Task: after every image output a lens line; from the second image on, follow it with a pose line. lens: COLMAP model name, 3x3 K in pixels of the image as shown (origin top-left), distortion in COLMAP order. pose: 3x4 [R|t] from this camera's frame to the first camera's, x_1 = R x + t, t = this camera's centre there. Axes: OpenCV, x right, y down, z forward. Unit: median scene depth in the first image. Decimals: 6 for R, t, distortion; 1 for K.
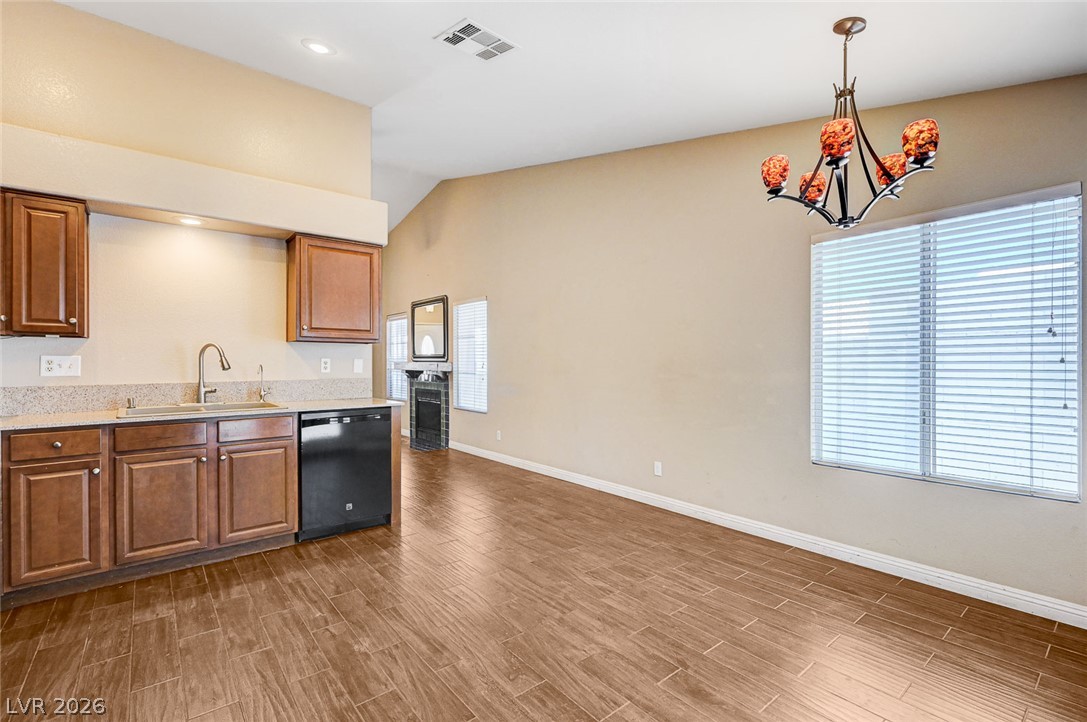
lens RADIAL K [[505.2, 0, 532.5], [0, 505.2, 364.1], [0, 0, 1]] dist [0.003969, -0.000294]
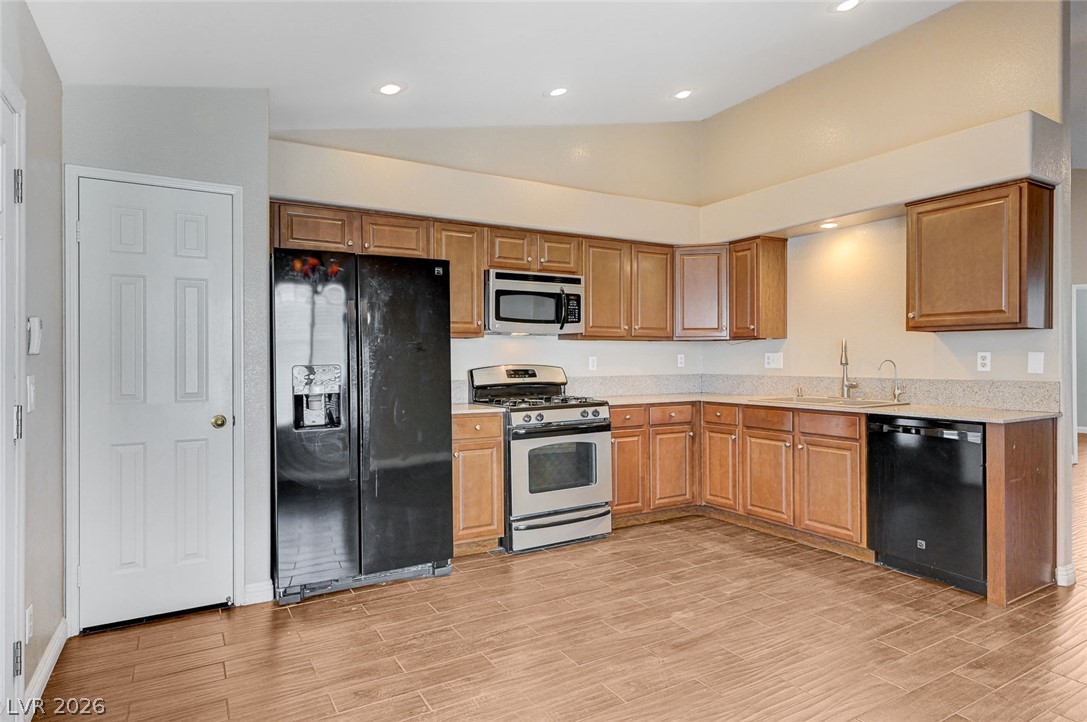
lens RADIAL K [[607.2, 0, 543.6], [0, 607.2, 359.9], [0, 0, 1]] dist [0.002006, 0.000194]
pose [[-0.150567, 0.003648, -0.988593, 0.724286], [-0.001276, 0.999992, 0.003885, -0.002933], [0.988599, 0.001846, -0.150561, 0.642894]]
